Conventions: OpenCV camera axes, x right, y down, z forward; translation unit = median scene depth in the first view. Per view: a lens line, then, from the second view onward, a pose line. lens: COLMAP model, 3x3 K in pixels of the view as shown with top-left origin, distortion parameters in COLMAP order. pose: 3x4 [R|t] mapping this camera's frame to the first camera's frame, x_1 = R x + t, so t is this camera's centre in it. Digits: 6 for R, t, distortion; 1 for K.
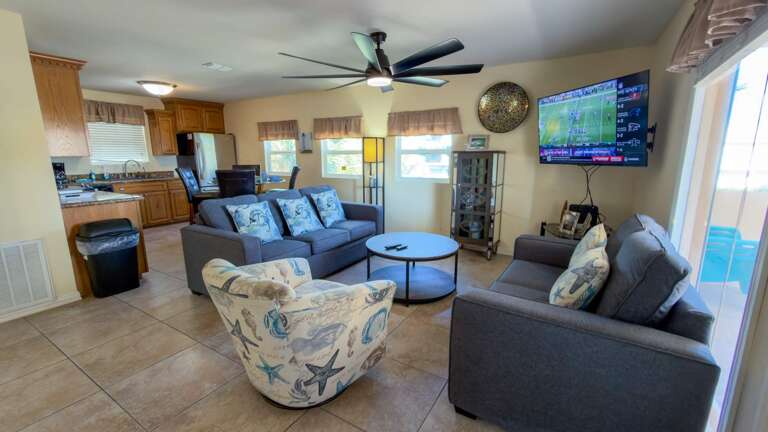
lens RADIAL K [[318.8, 0, 382.3], [0, 318.8, 215.8], [0, 0, 1]] dist [-0.002252, -0.000129]
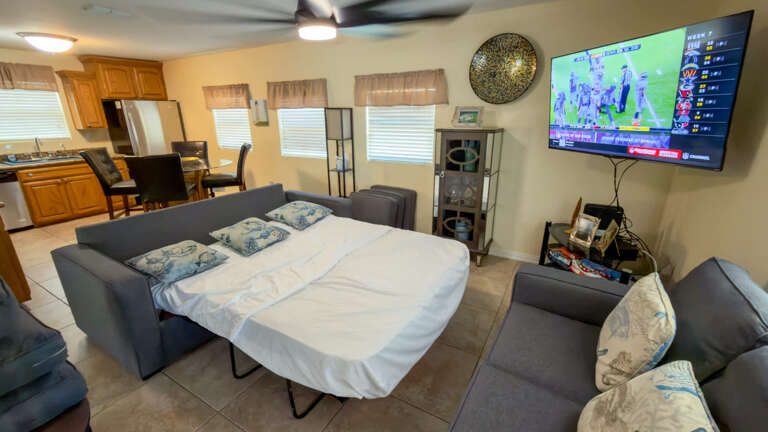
lens RADIAL K [[318.8, 0, 384.8], [0, 318.8, 217.3], [0, 0, 1]] dist [-0.002252, -0.000129]
pose [[0.999782, -0.012173, 0.016940, 0.081172], [0.009974, 0.992192, 0.124323, -0.083990], [-0.018321, -0.124127, 0.992097, 0.208111]]
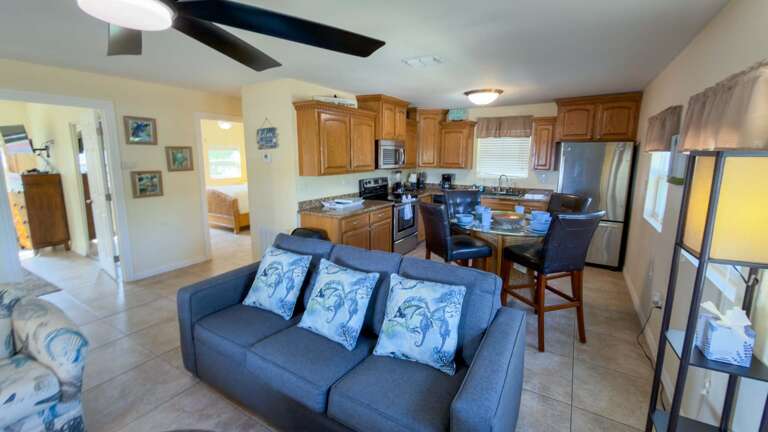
lens RADIAL K [[318.8, 0, 387.9], [0, 318.8, 221.9], [0, 0, 1]] dist [-0.002252, -0.000129]
pose [[0.008759, 0.213895, -0.976817, 0.232307], [-0.193281, 0.958795, 0.208216, -0.229274], [0.981104, 0.186976, 0.049740, 0.853894]]
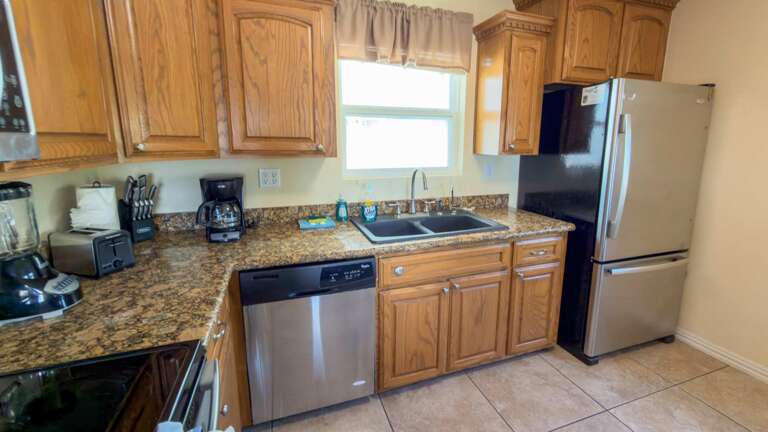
lens RADIAL K [[318.8, 0, 380.5], [0, 318.8, 204.2], [0, 0, 1]] dist [-0.002252, -0.000129]
pose [[0.772397, 0.110843, -0.625393, -0.809216], [-0.122962, 0.992122, 0.023975, -0.185893], [0.623124, 0.058381, 0.779941, 0.929350]]
